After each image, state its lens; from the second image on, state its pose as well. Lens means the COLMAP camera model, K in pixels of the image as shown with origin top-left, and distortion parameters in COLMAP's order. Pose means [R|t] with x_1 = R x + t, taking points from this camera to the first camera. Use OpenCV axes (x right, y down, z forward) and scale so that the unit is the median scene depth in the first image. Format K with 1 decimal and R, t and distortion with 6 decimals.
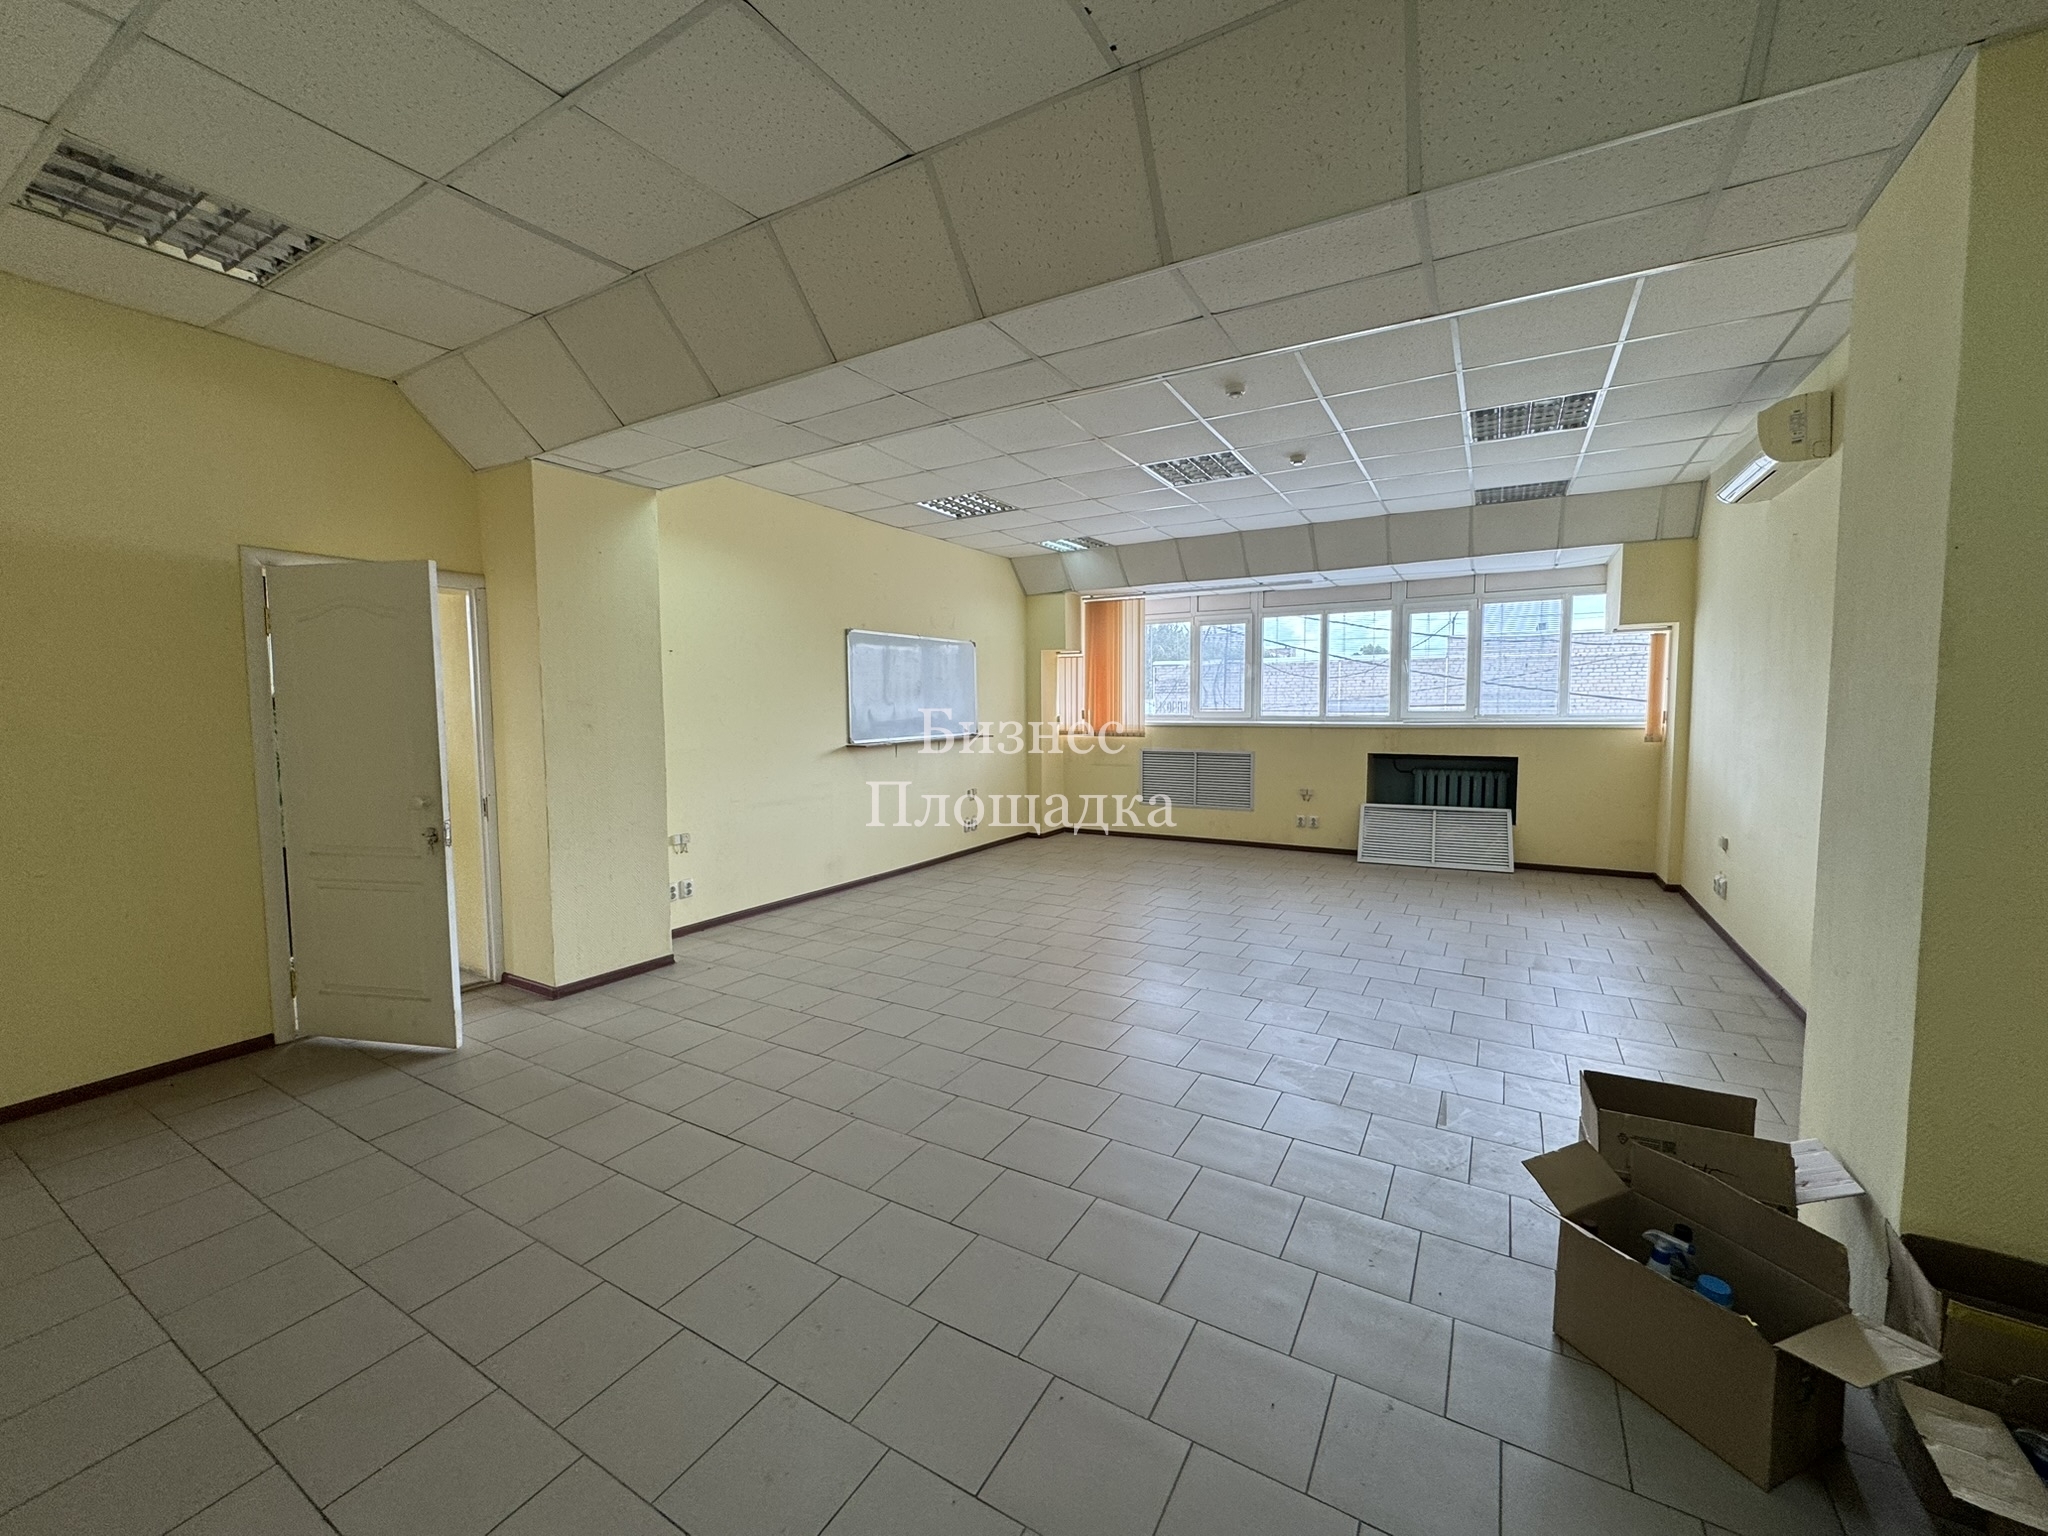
lens RADIAL K [[815.2, 0, 1026.2], [0, 815.2, 764.3], [0, 0, 1]] dist [-0.001783, -0.000252]
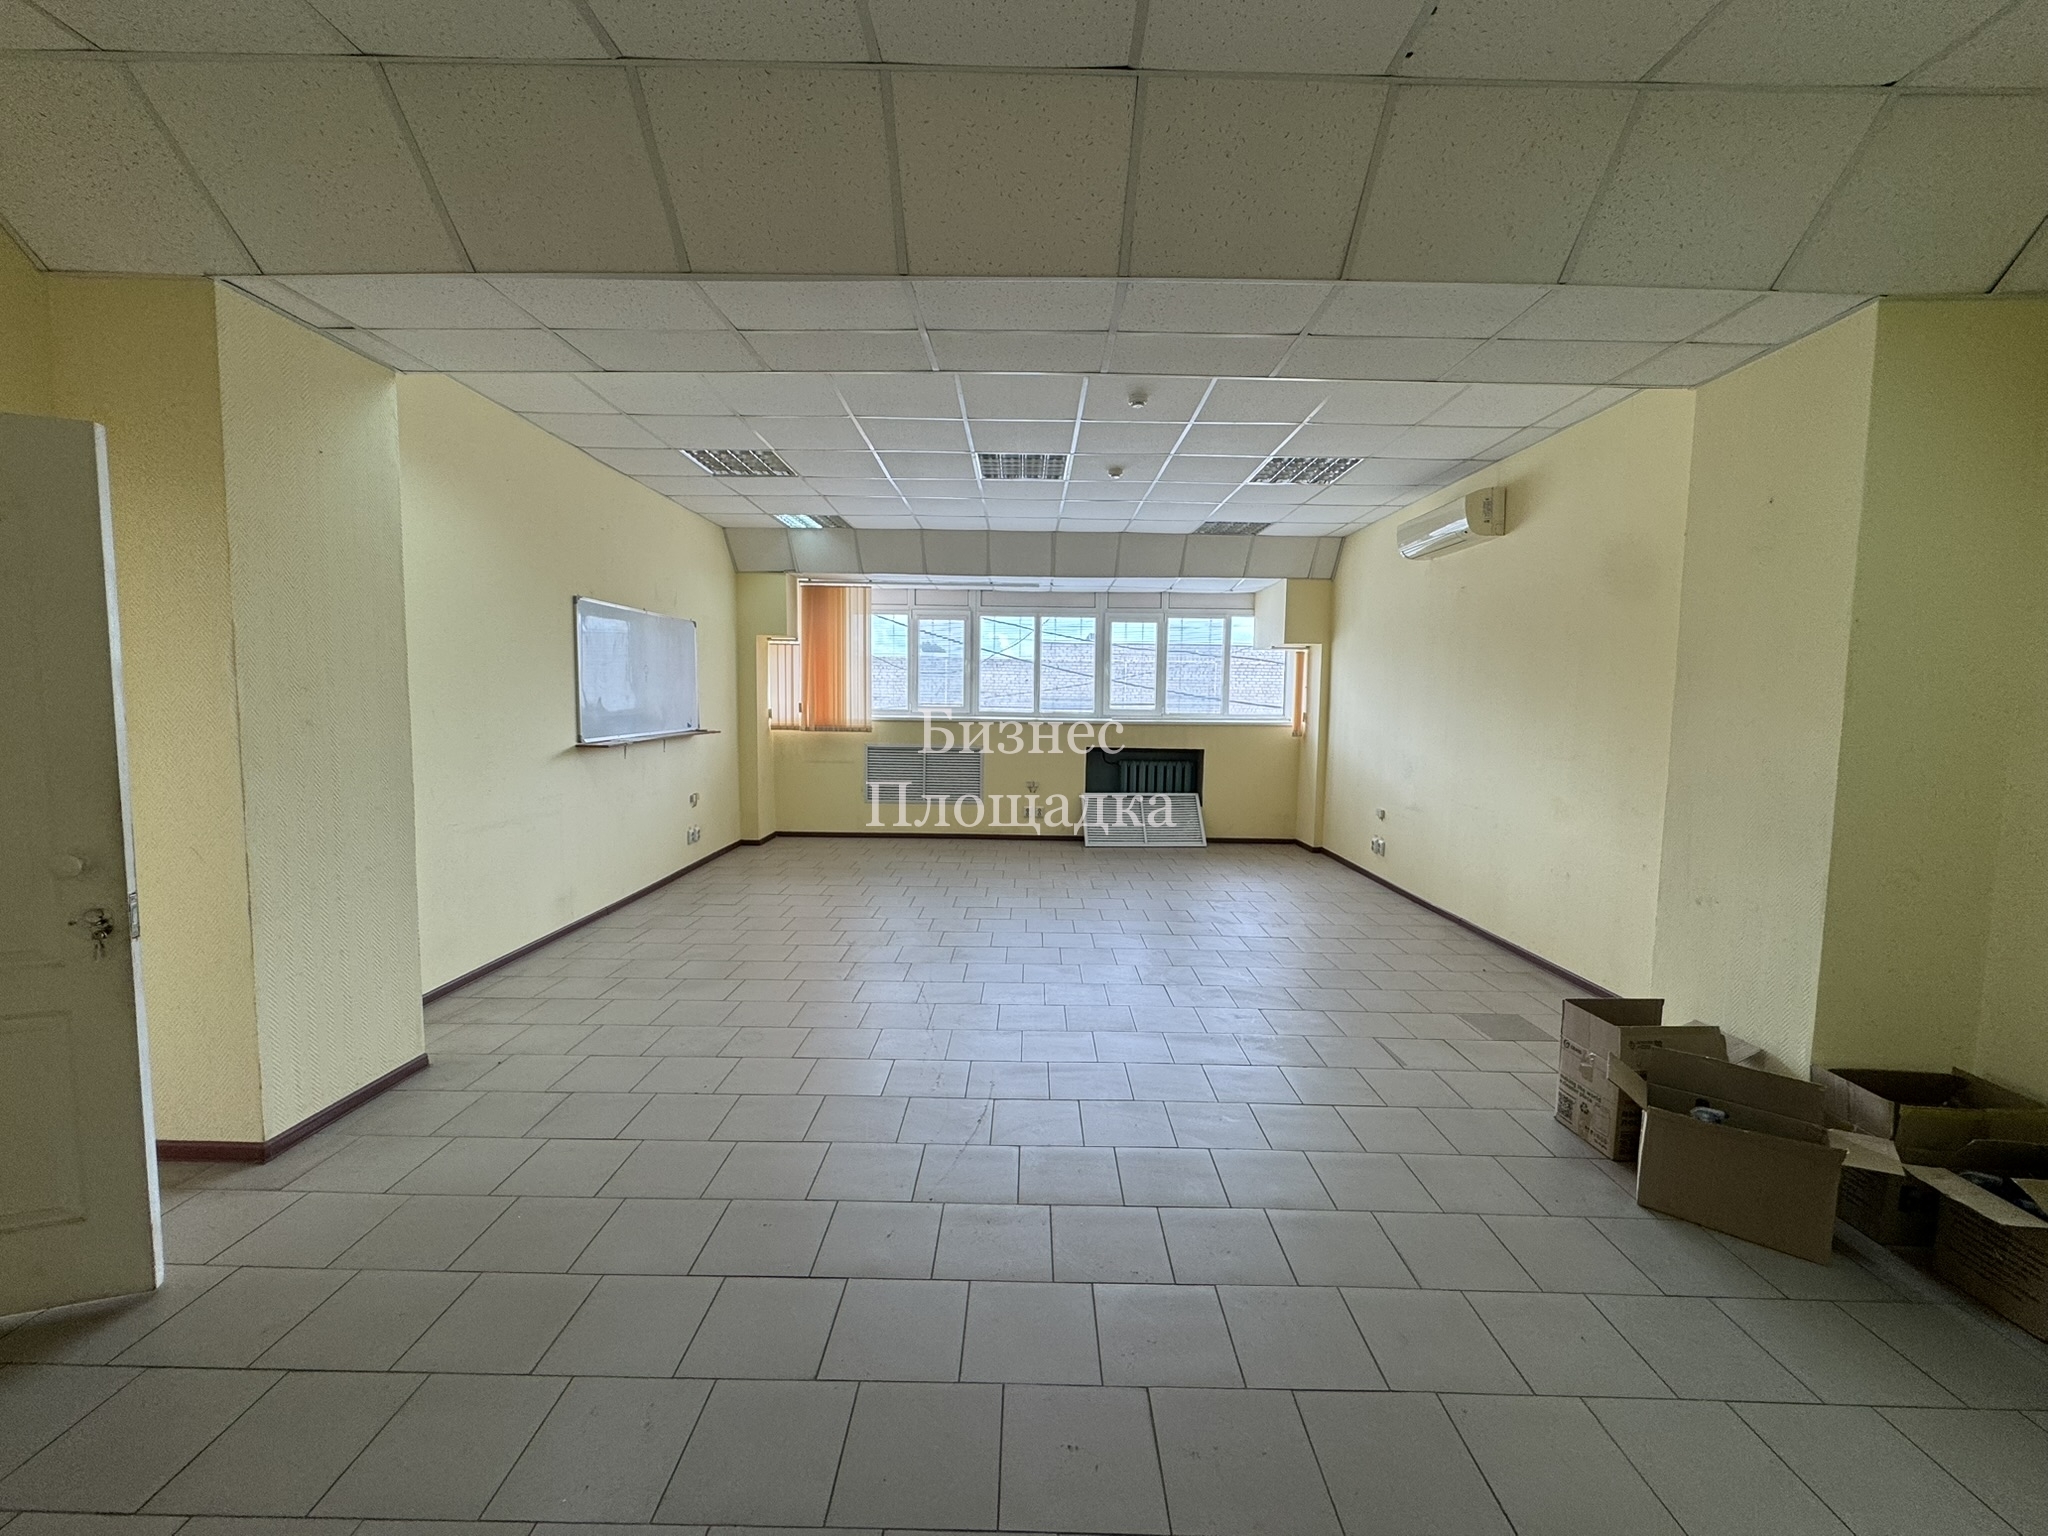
lens RADIAL K [[815.2, 0, 1026.2], [0, 815.2, 764.3], [0, 0, 1]] dist [-0.001783, -0.000252]
pose [[0.865709, -0.020883, 0.500112, -0.209536], [0.015315, 0.999767, 0.015235, -0.008825], [-0.500313, -0.005530, 0.865827, 0.094475]]
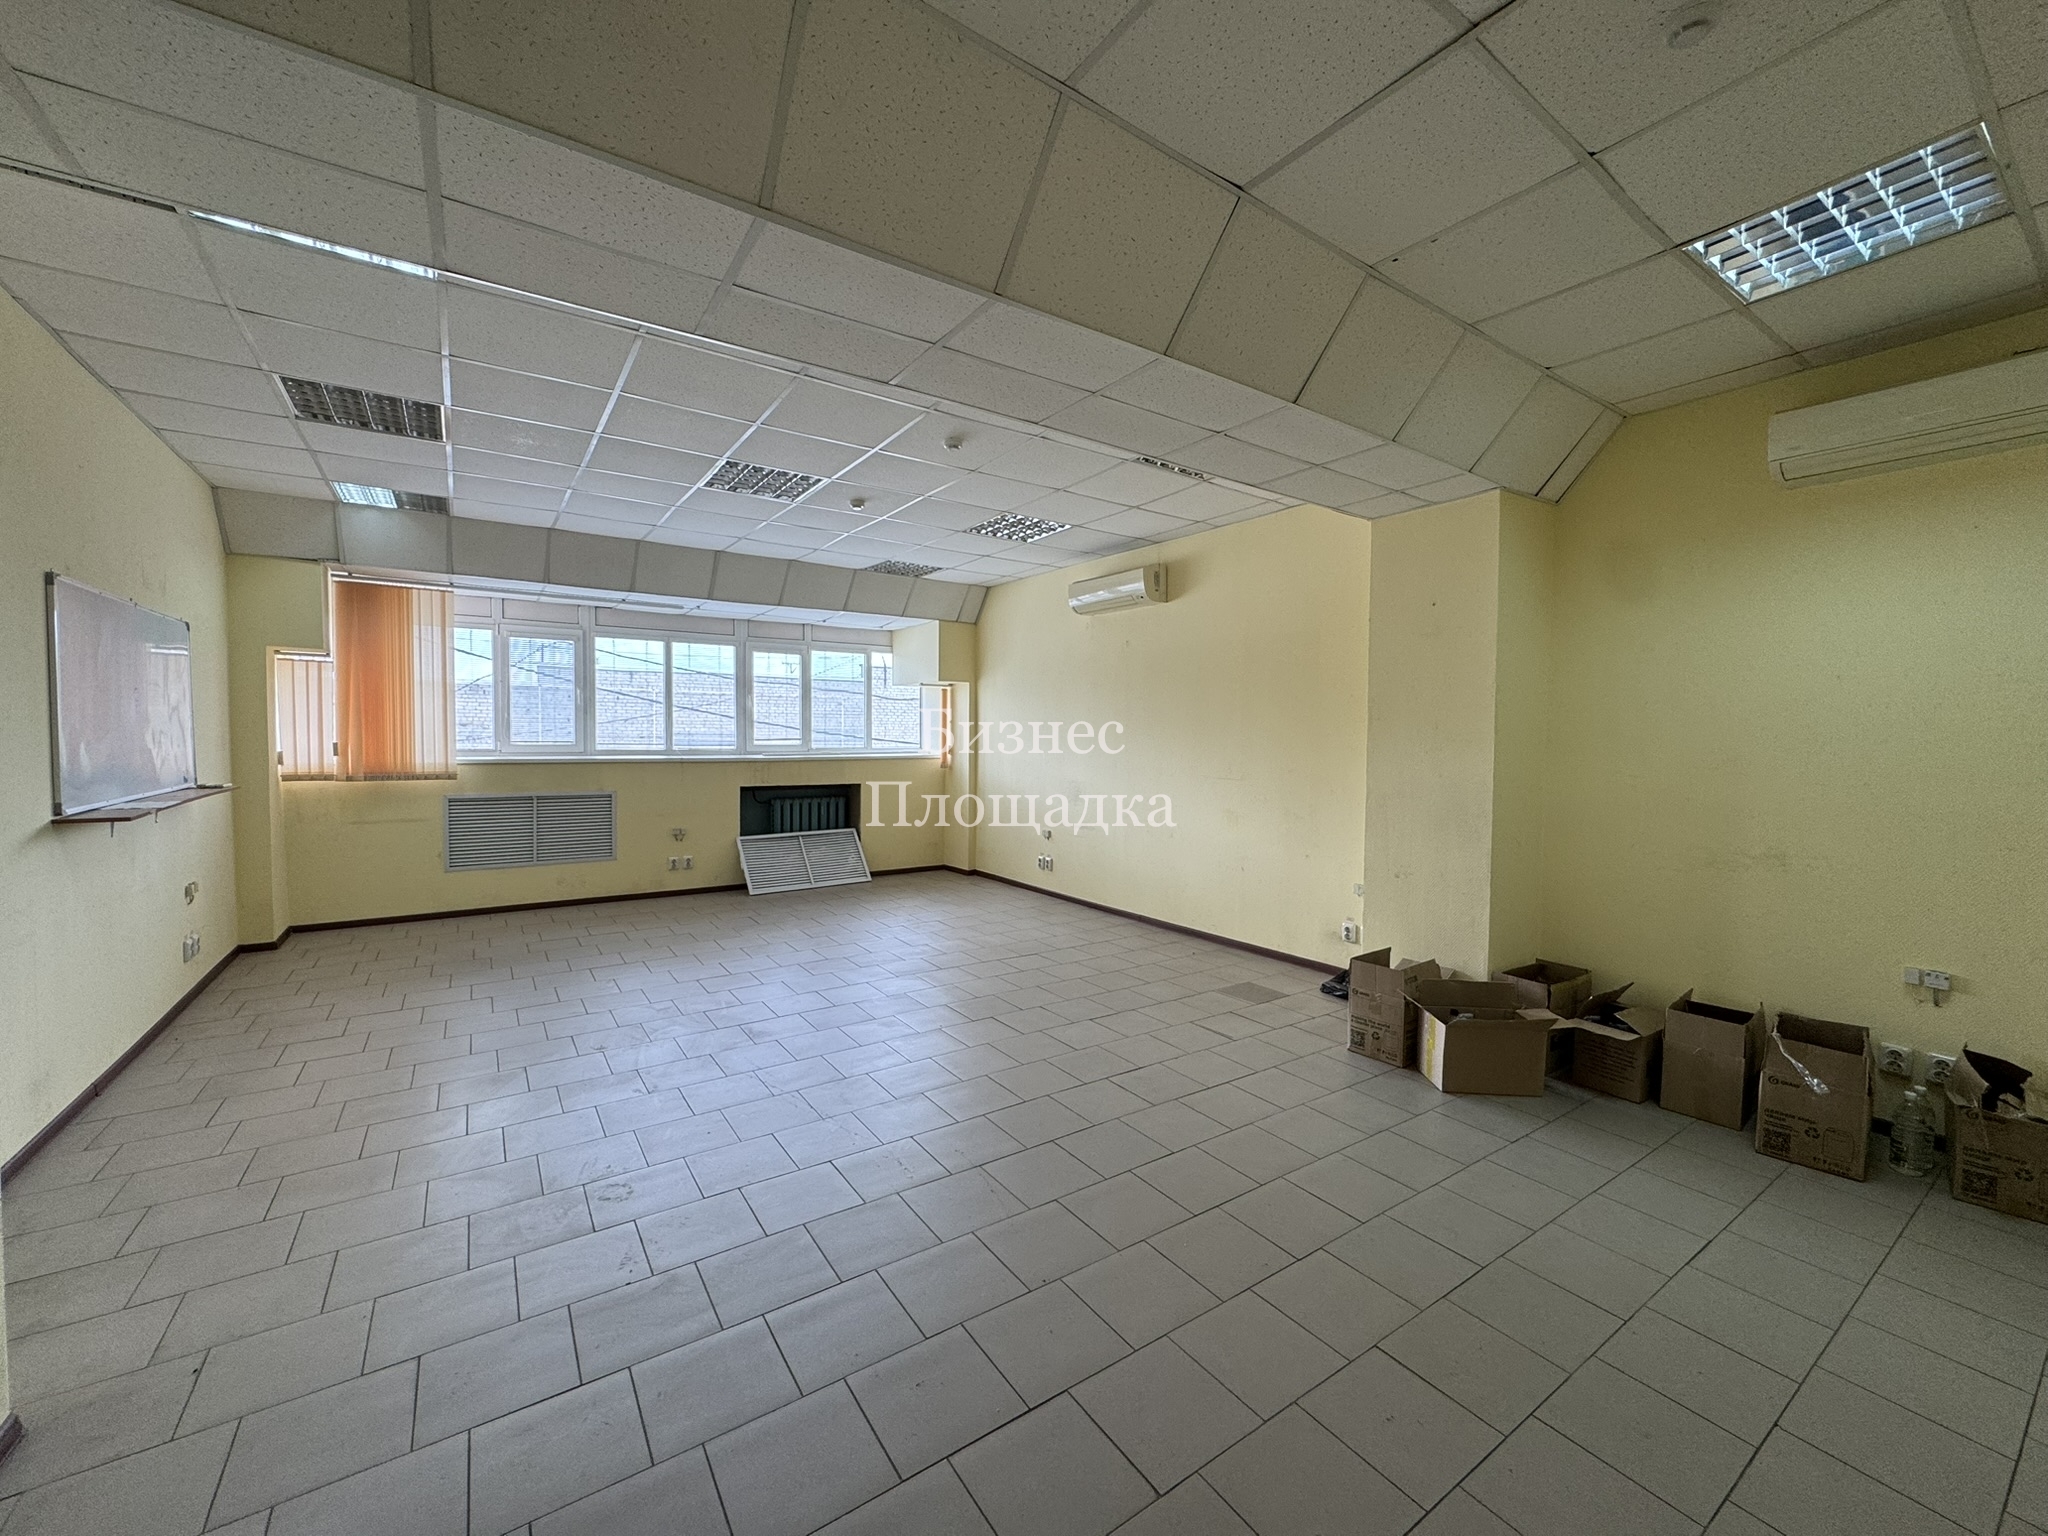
lens RADIAL K [[815.2, 0, 1026.2], [0, 815.2, 764.3], [0, 0, 1]] dist [-0.001783, -0.000252]
pose [[0.427272, -0.021595, 0.903865, -0.354187], [0.053725, 0.998555, -0.001539, -0.021533], [-0.902525, 0.049218, 0.427815, 0.260934]]
